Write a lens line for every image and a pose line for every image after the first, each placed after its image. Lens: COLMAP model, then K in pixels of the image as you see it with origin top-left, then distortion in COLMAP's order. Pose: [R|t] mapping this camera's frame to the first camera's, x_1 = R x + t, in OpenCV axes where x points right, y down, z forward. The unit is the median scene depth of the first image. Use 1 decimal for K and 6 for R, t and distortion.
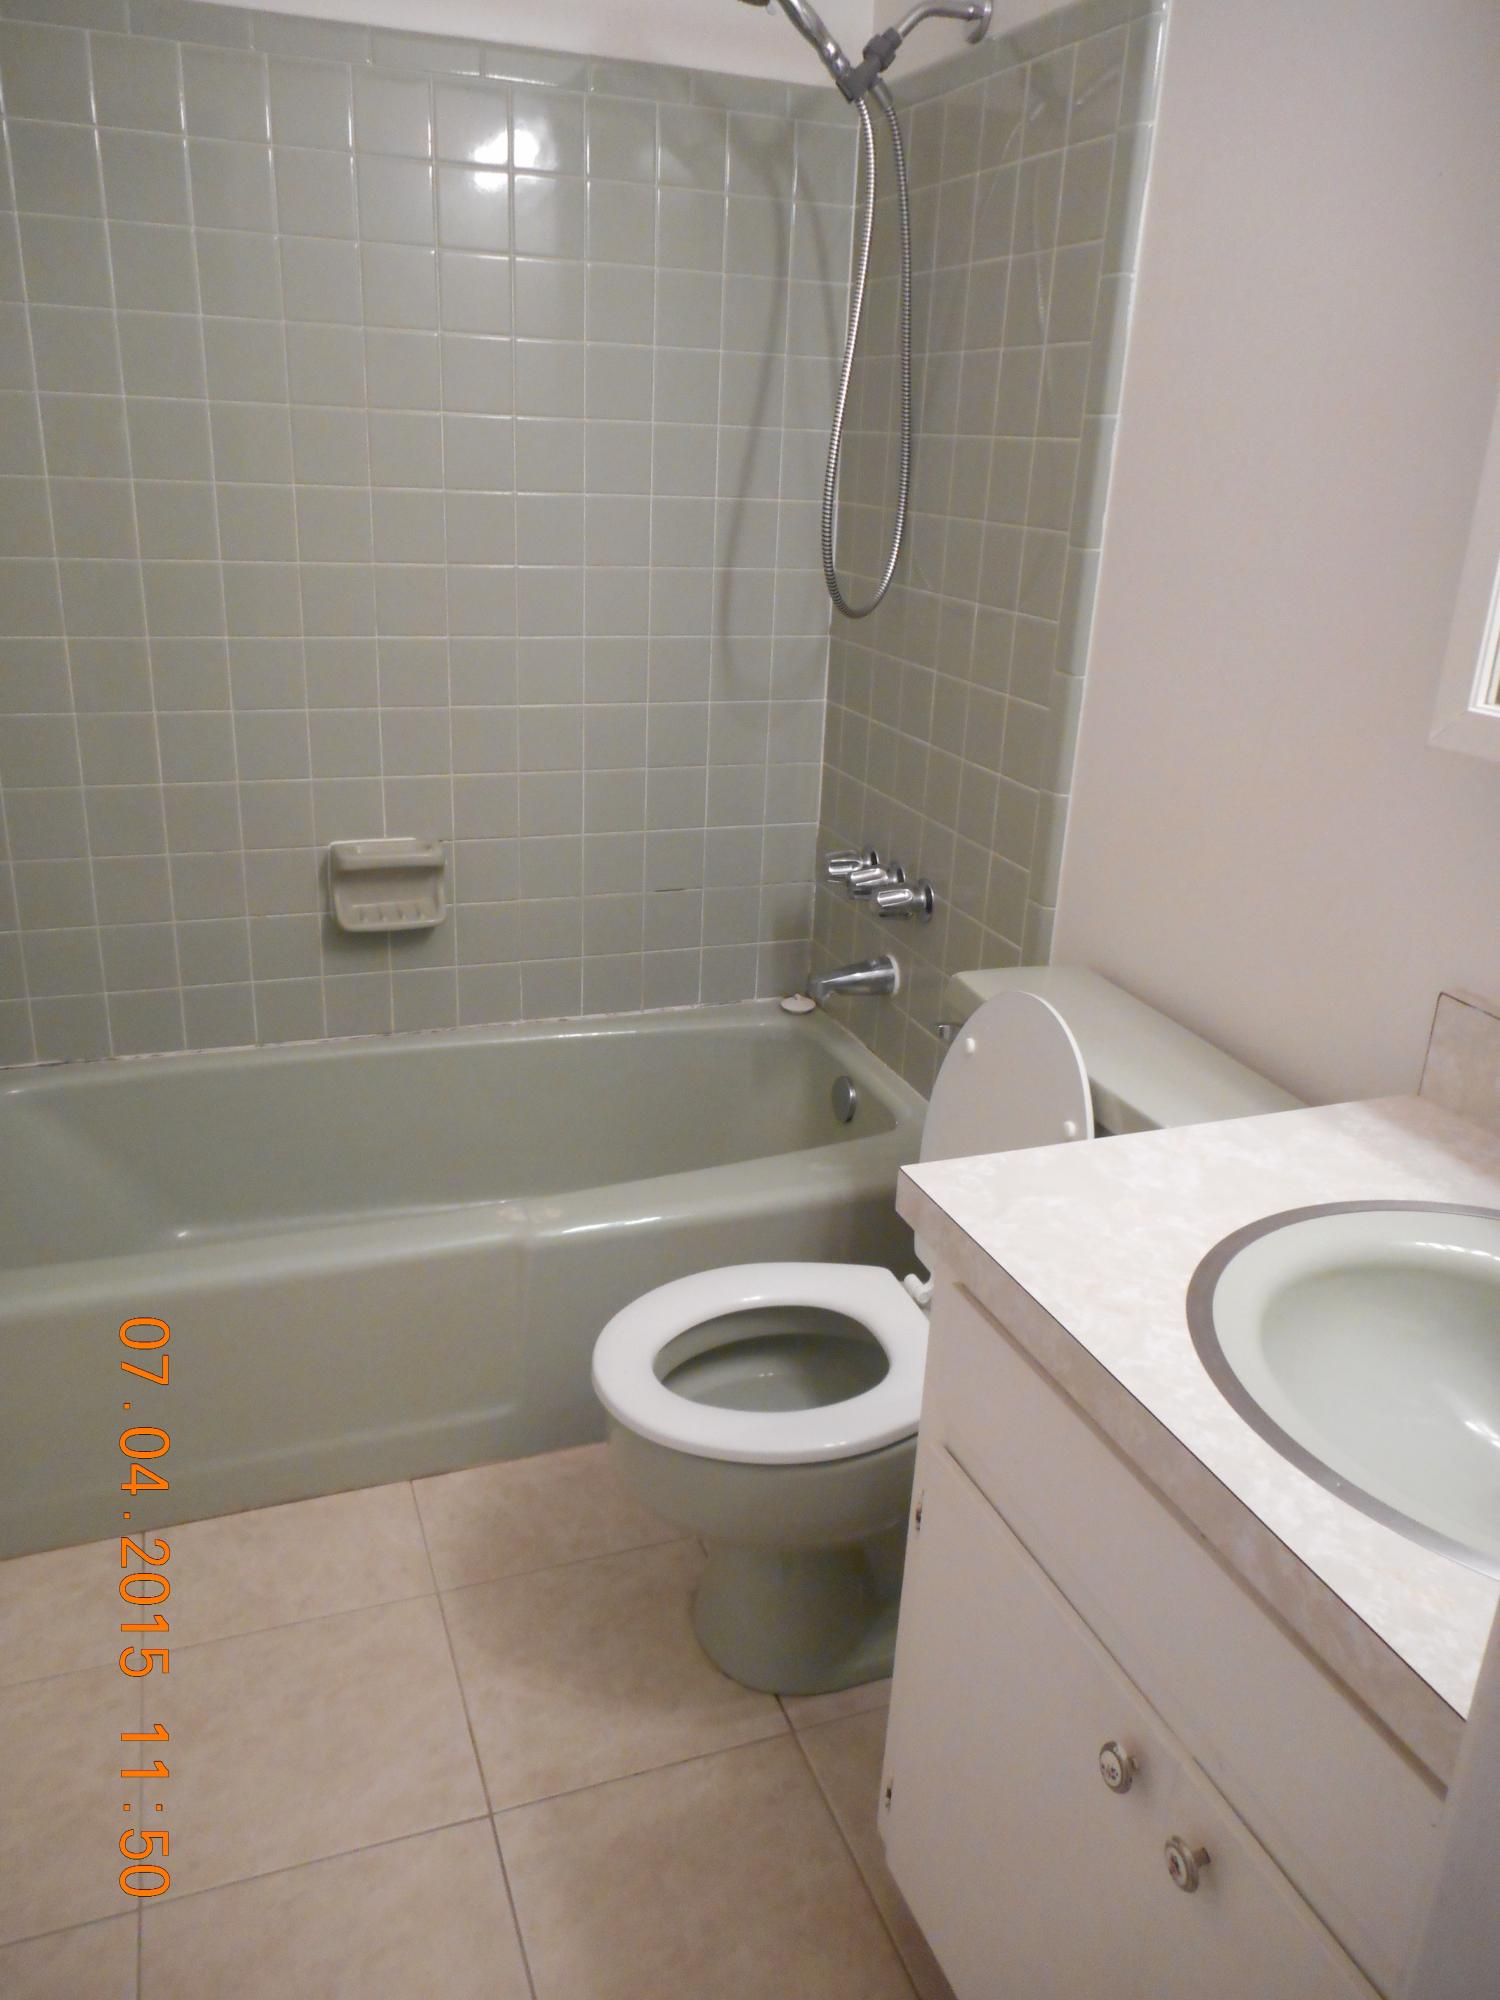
lens RADIAL K [[1512.5, 0, 751.6], [0, 1512.5, 999.8], [0, 0, 1]] dist [0.004709, -0.000955]
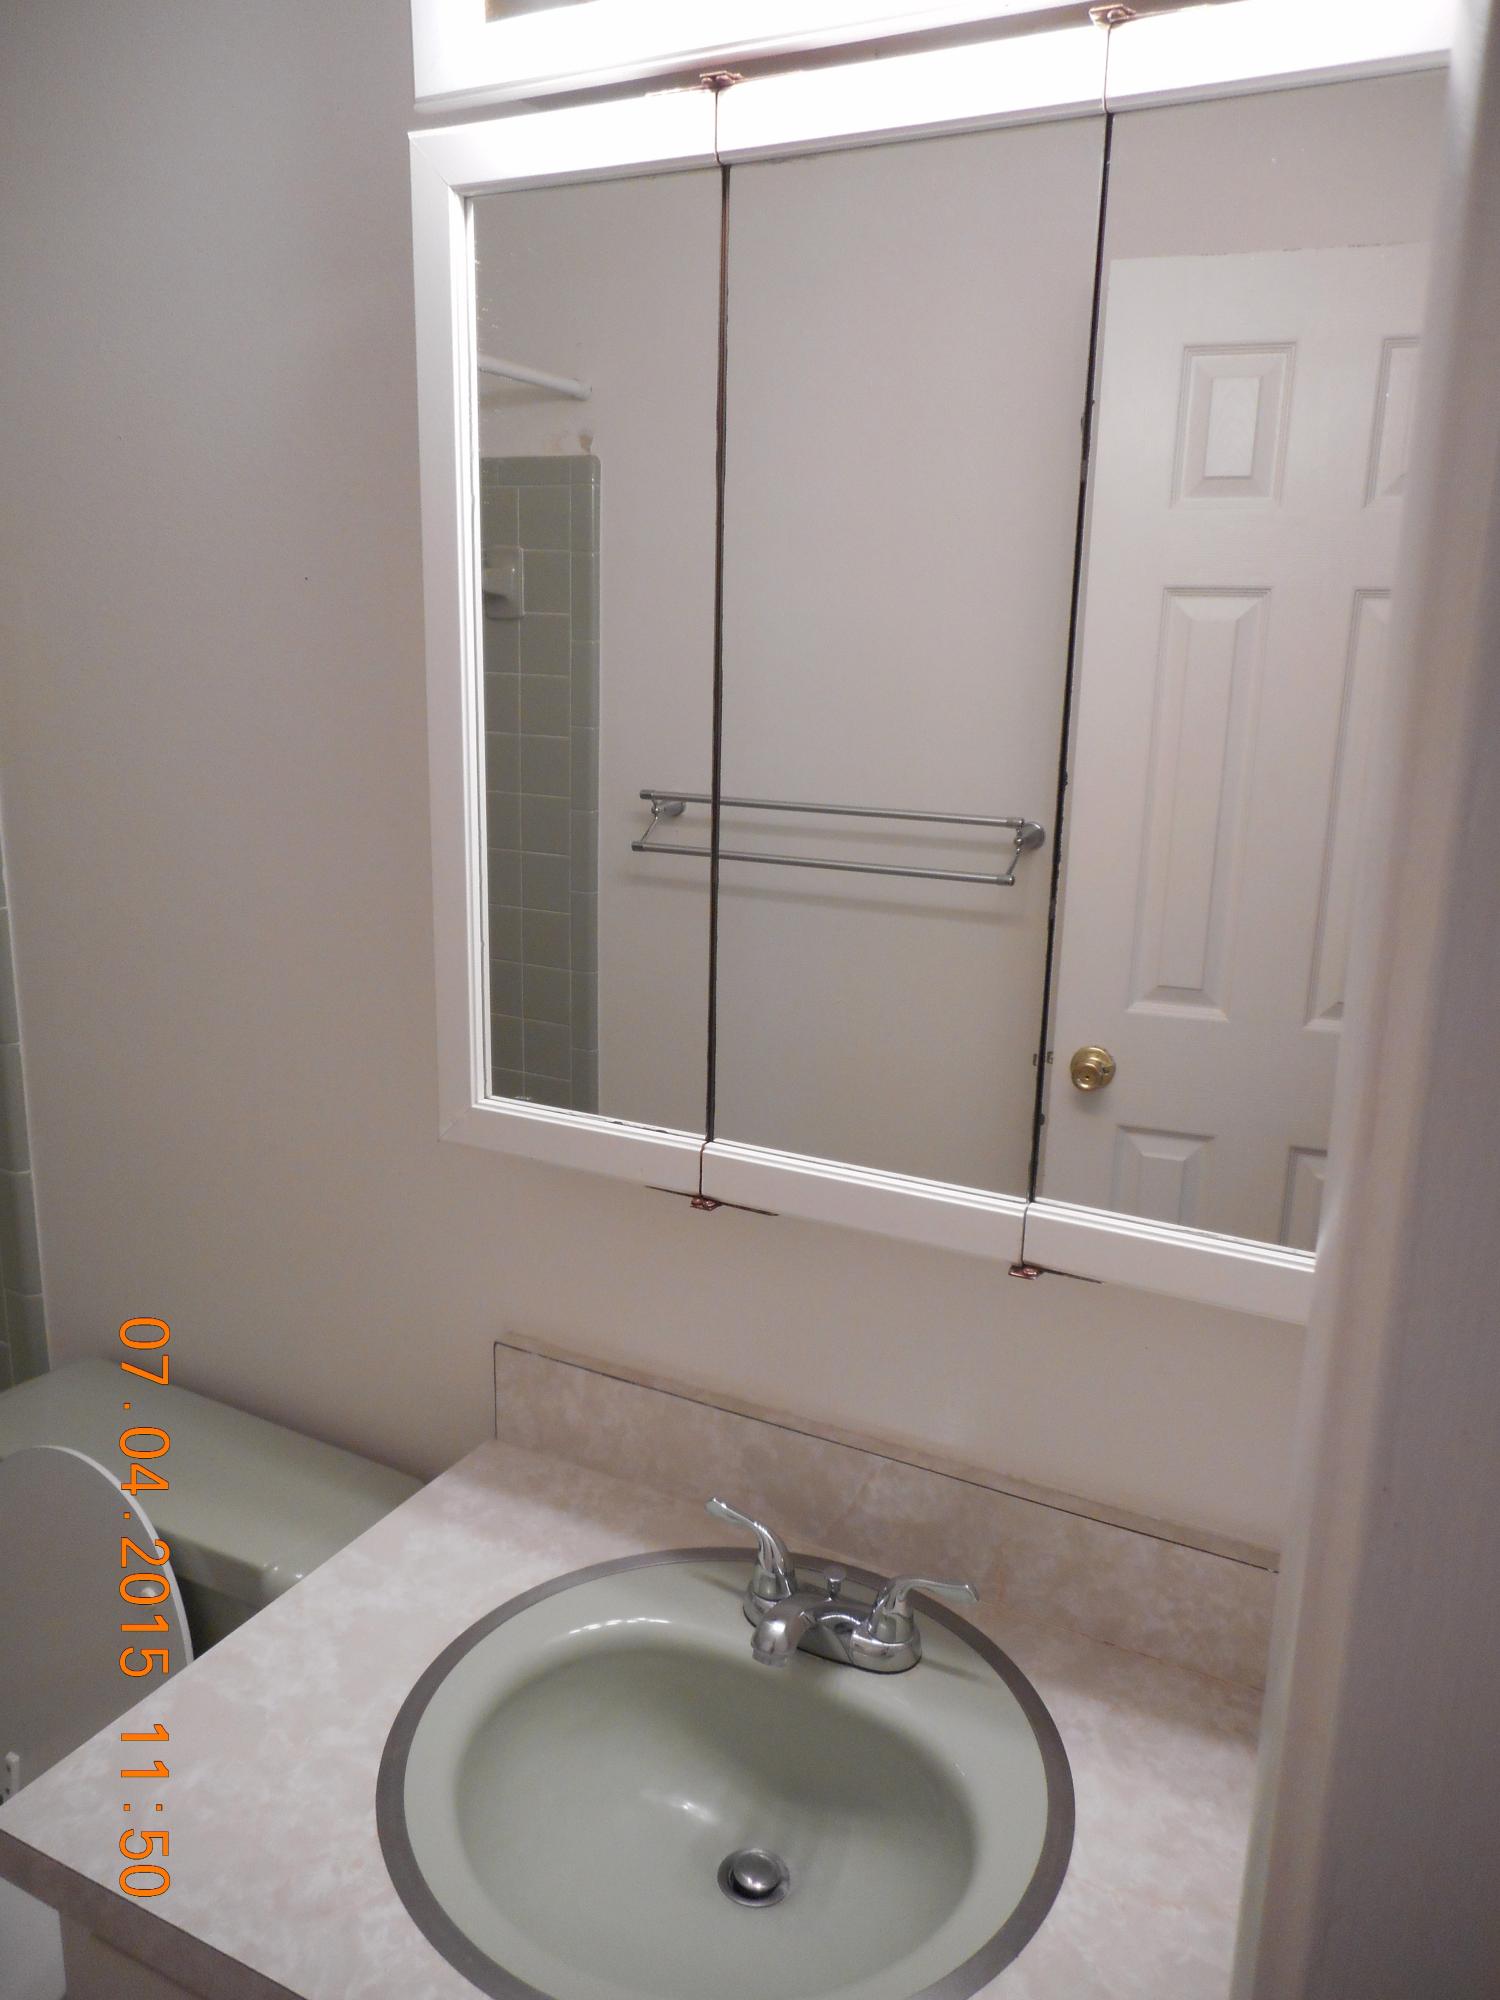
lens RADIAL K [[1512.5, 0, 750.1], [0, 1512.5, 999.1], [0, 0, 1]] dist [0.004709, -0.000955]
pose [[0.752444, -0.188565, 0.631088, -0.018900], [0.241194, 0.970474, 0.002396, -0.199276], [-0.612906, 0.150412, 0.775708, 0.066369]]
